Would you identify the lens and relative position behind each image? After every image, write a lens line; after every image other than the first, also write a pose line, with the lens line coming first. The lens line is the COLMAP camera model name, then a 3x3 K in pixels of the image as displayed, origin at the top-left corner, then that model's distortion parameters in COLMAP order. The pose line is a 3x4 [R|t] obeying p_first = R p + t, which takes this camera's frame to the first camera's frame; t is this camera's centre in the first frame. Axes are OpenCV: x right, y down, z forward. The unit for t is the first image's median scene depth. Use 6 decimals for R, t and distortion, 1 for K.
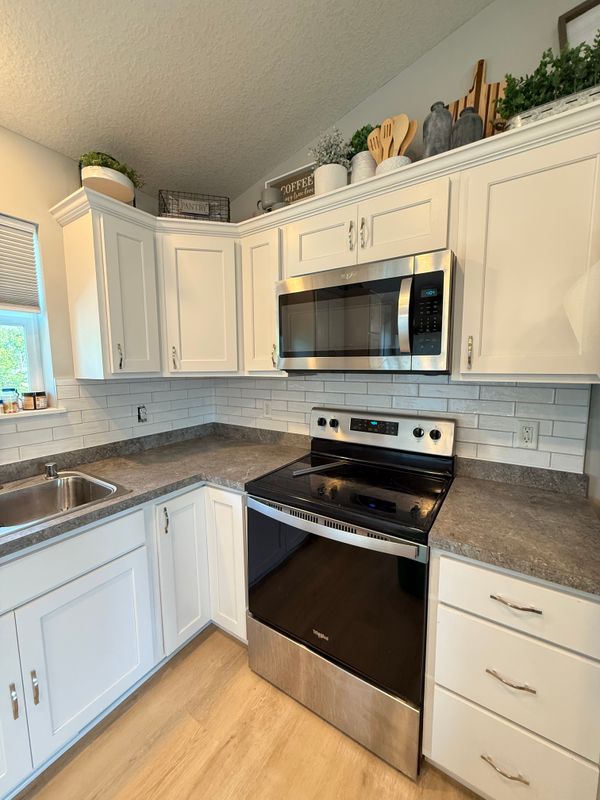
lens RADIAL K [[325.1, 0, 296.5], [0, 325.1, 400.1], [0, 0, 1]] dist [0.001078, 0.000125]
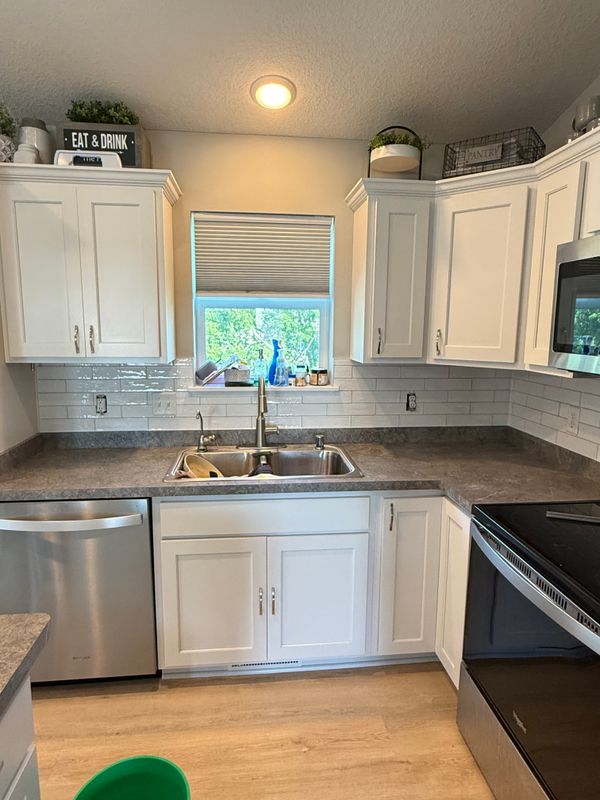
lens RADIAL K [[555.3, 0, 298.2], [0, 555.3, 402.0], [0, 0, 1]] dist [0.008925, -0.001033]
pose [[0.602366, 0.137823, -0.786232, 0.614530], [-0.096138, 0.990337, 0.099946, -0.091821], [0.792409, 0.015383, 0.609796, -0.195982]]
